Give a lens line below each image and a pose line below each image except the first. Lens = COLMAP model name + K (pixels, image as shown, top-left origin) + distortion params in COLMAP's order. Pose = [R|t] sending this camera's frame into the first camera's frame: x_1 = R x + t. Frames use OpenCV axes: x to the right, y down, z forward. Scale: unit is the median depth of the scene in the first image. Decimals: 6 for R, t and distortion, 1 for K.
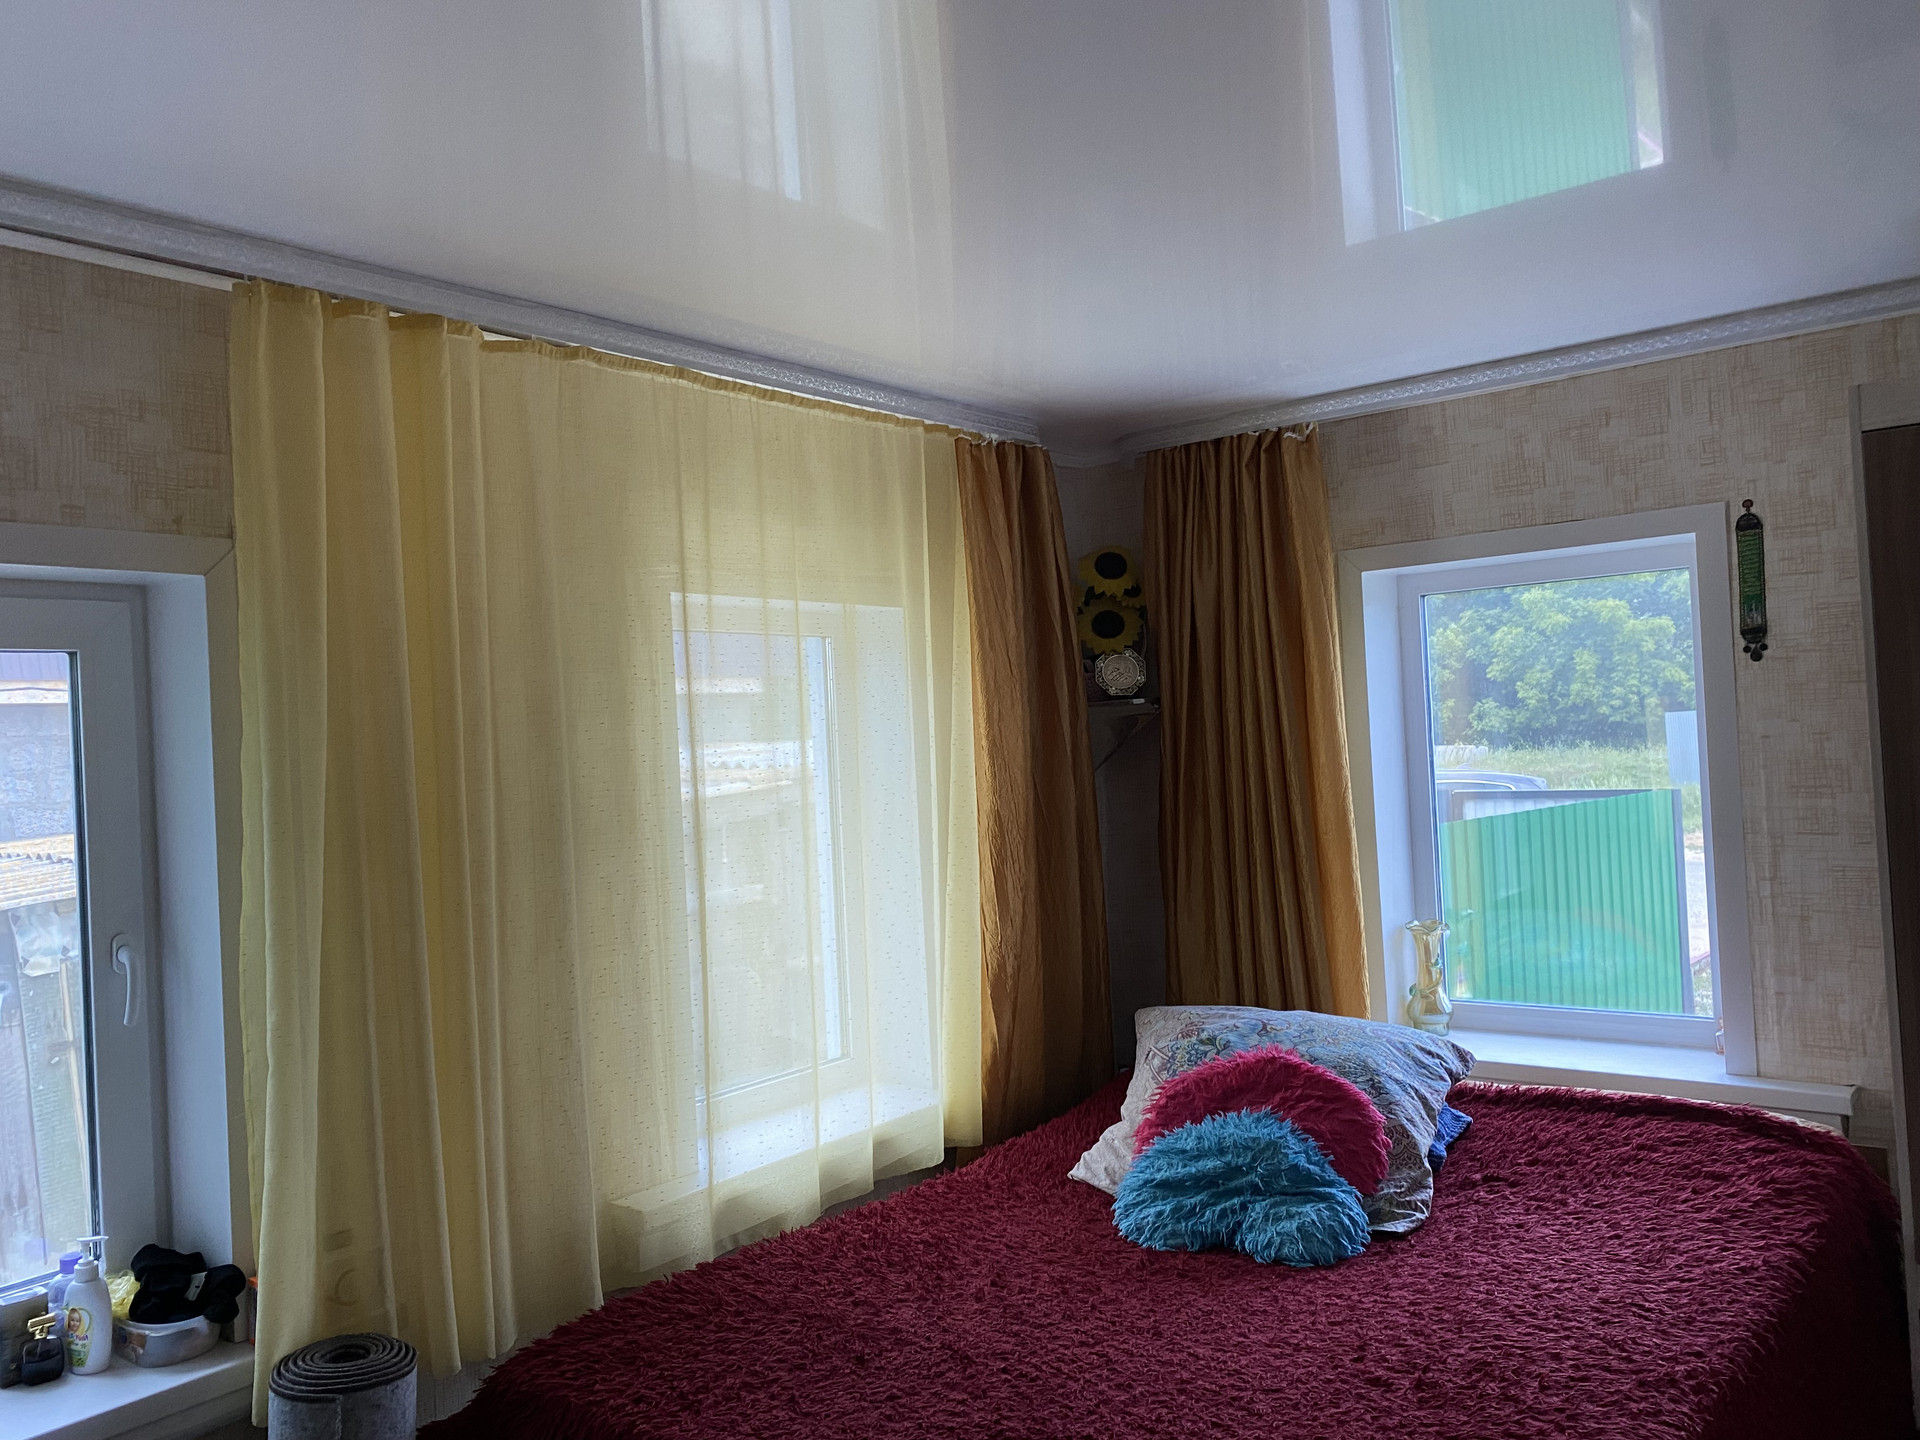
lens RADIAL K [[1444.3, 0, 963.7], [0, 1444.3, 721.1], [0, 0, 1]] dist [0.003274, -0.005637]
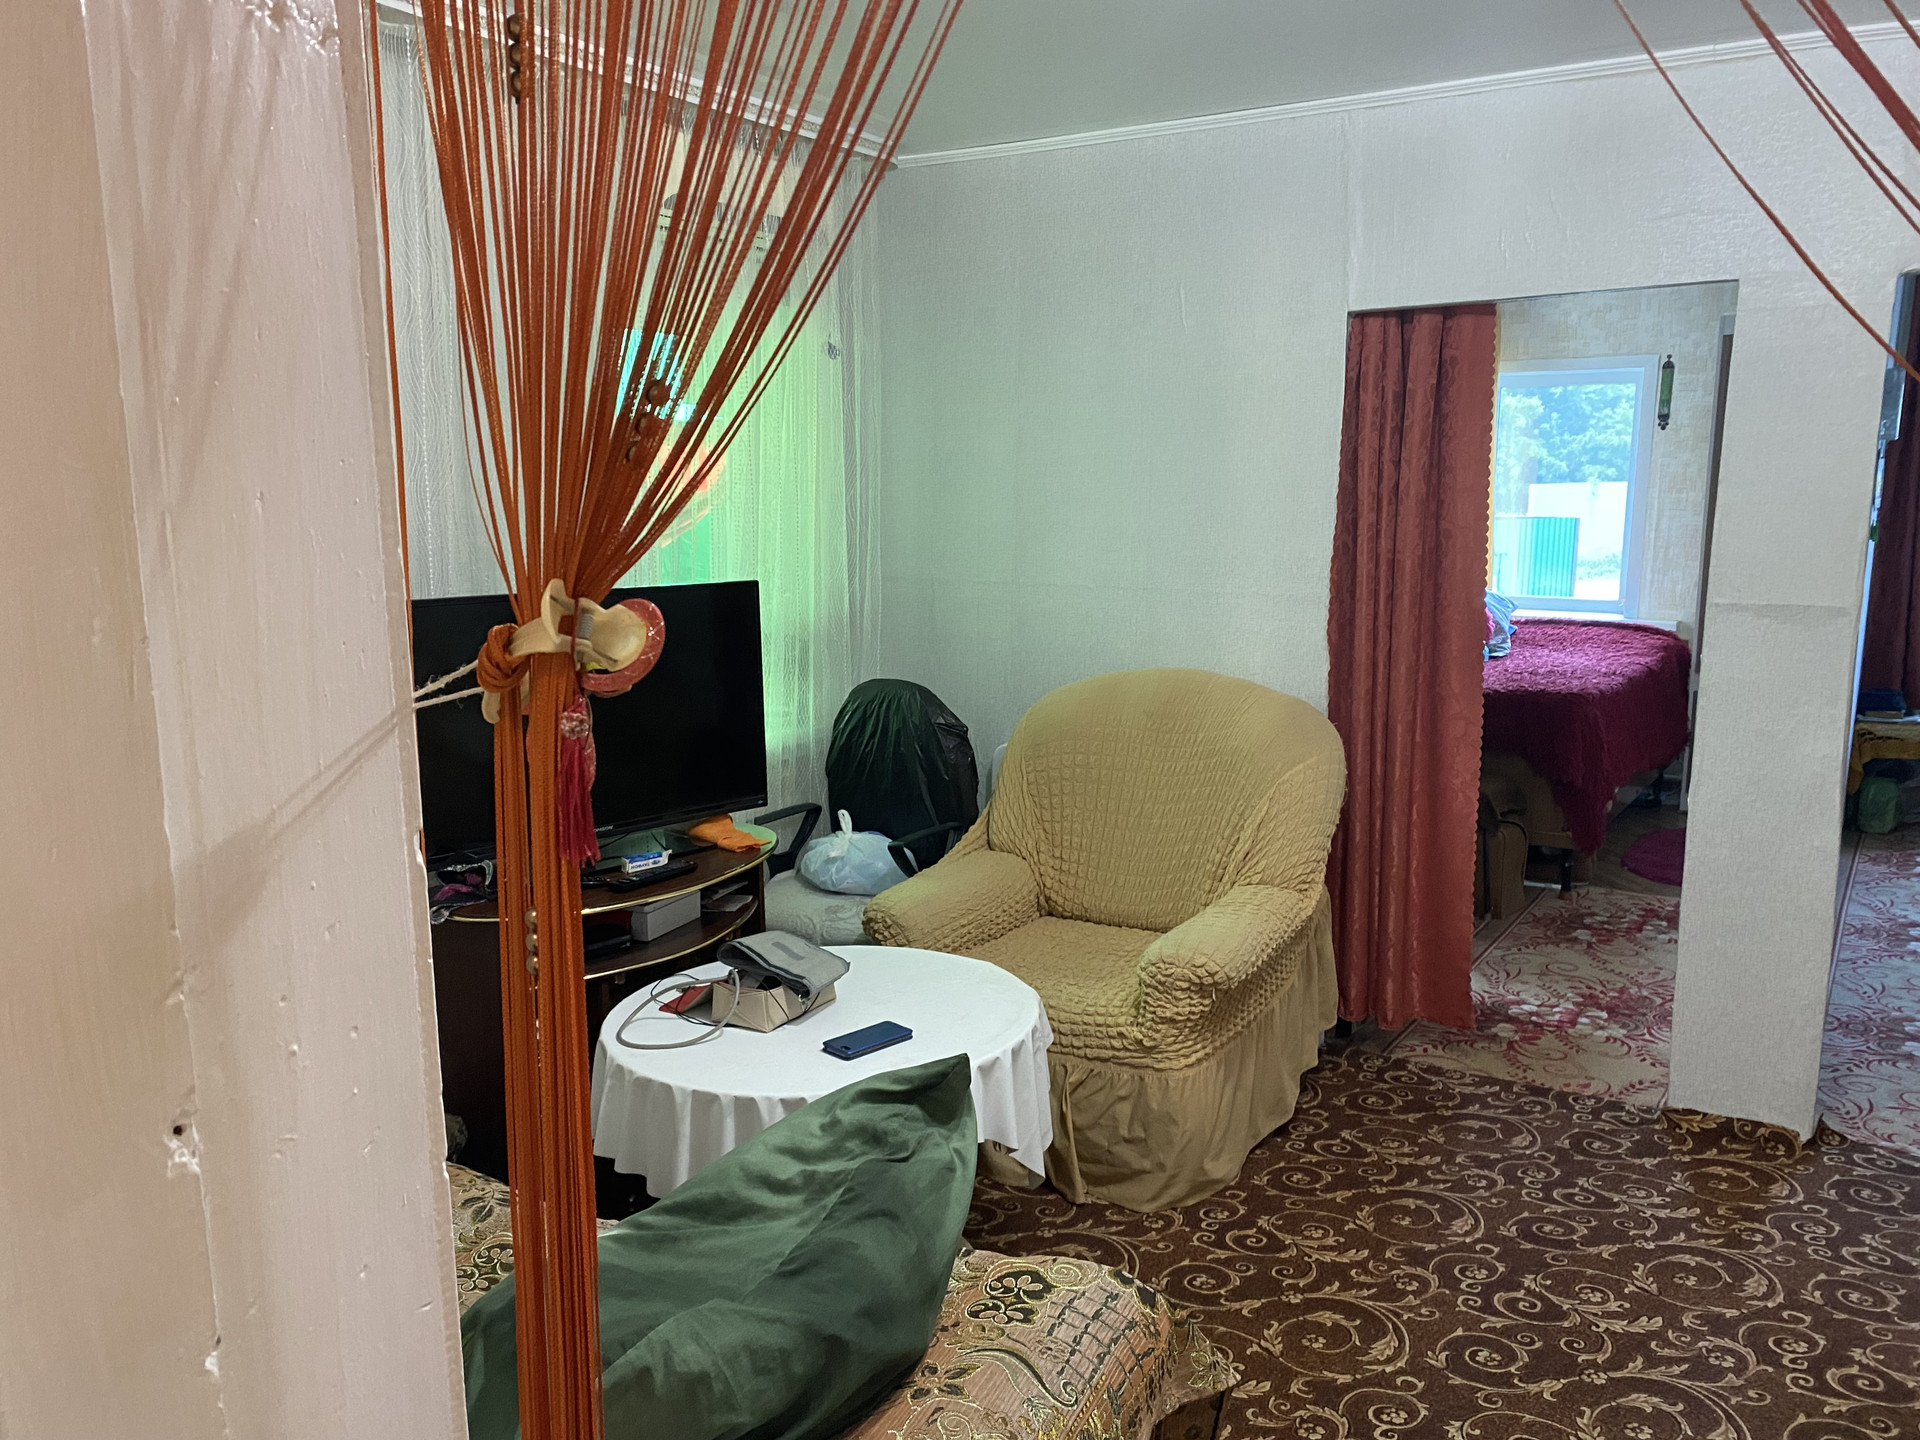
lens RADIAL K [[1444.3, 0, 956.6], [0, 1444.3, 717.4], [0, 0, 1]] dist [0.003274, -0.005637]
pose [[0.993926, 0.040166, 0.102455, -0.732304], [-0.057345, 0.983657, 0.170675, 0.075156], [-0.093925, -0.175514, 0.979986, -1.138780]]
